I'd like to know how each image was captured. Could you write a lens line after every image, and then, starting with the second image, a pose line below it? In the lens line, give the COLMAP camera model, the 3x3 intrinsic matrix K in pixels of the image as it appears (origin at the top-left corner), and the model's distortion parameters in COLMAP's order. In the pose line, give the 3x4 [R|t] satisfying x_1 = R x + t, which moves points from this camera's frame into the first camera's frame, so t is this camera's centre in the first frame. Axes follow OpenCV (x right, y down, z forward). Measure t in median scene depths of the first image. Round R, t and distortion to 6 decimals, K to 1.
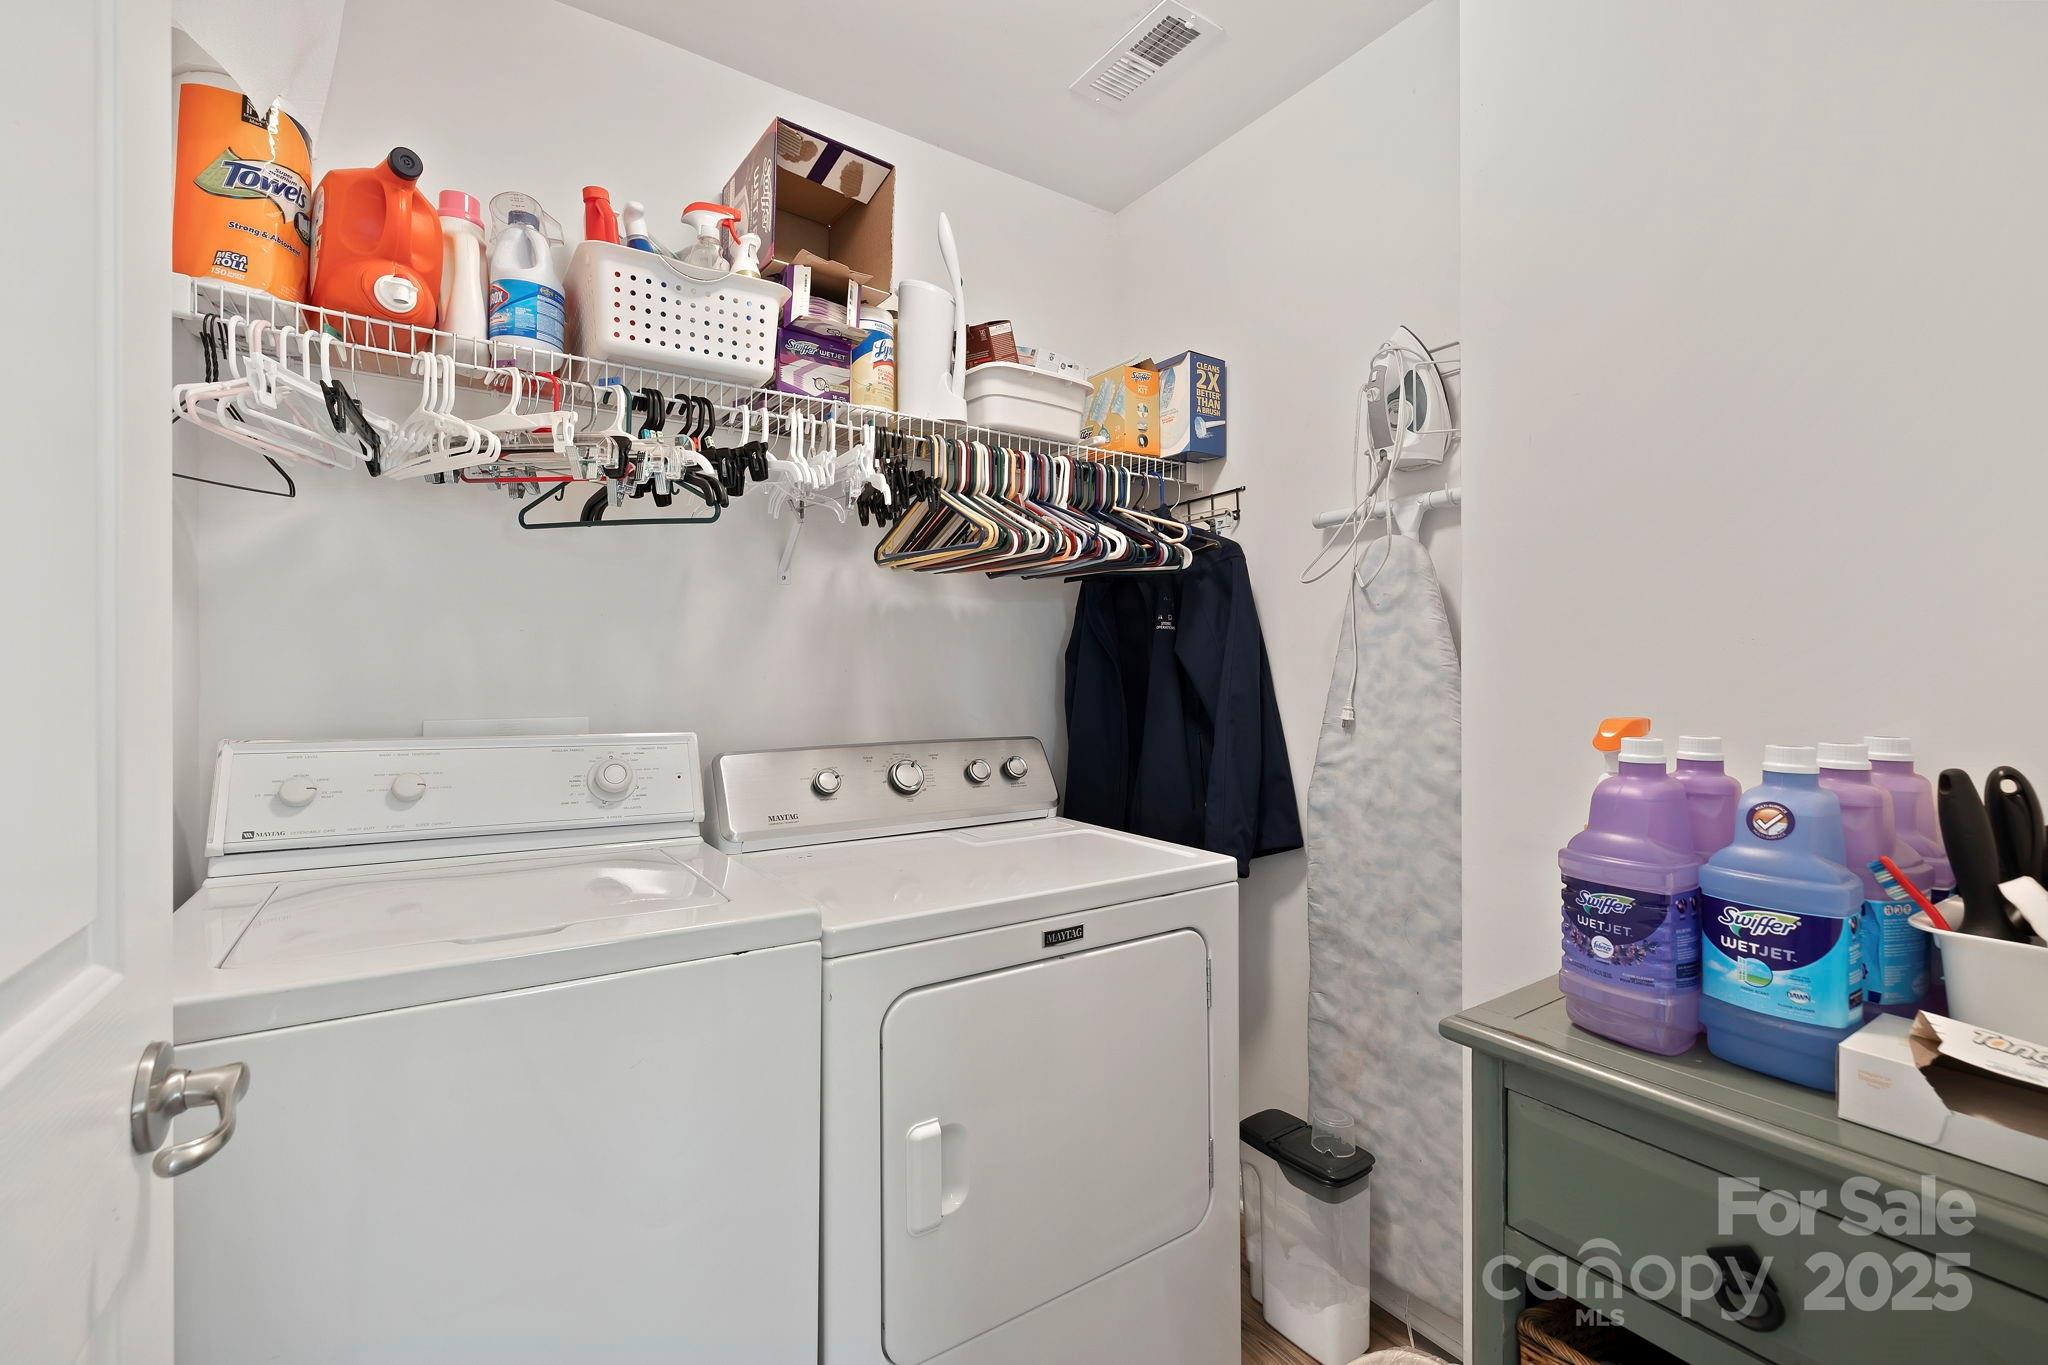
lens RADIAL K [[877.5, 0, 1011.0], [0, 877.5, 671.9], [0, 0, 1]] dist [-0.002899, -0.000083]
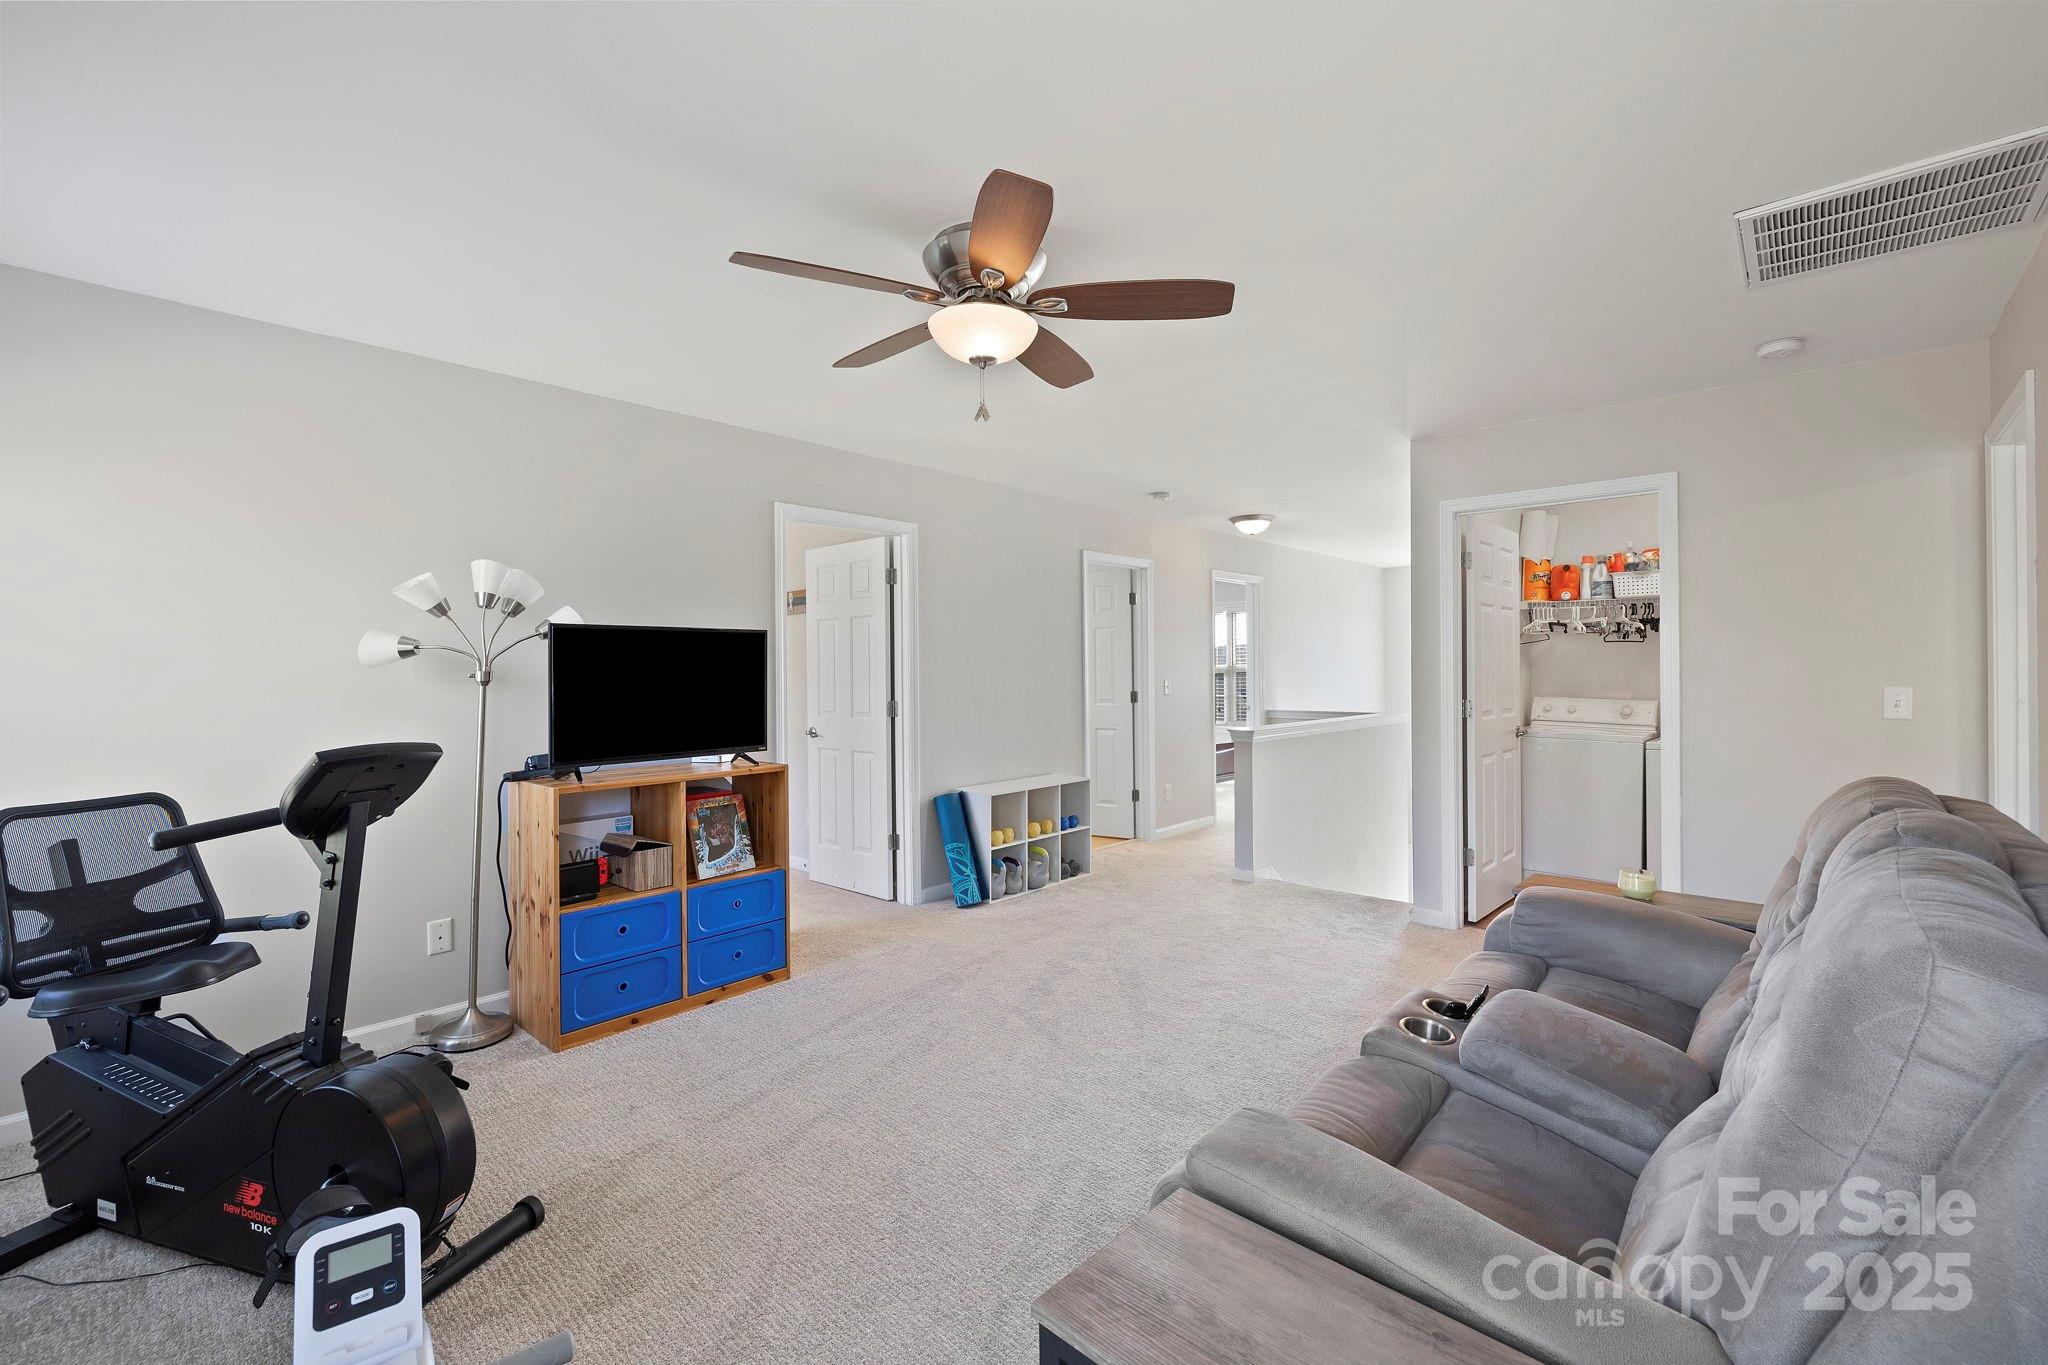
lens RADIAL K [[877.5, 0, 1011.6], [0, 877.5, 671.1], [0, 0, 1]] dist [-0.002899, -0.000083]
pose [[0.208365, 0.001535, -0.978050, 2.786808], [0.001567, 0.999997, 0.001903, -0.058536], [0.978050, -0.001929, 0.208362, -2.432599]]
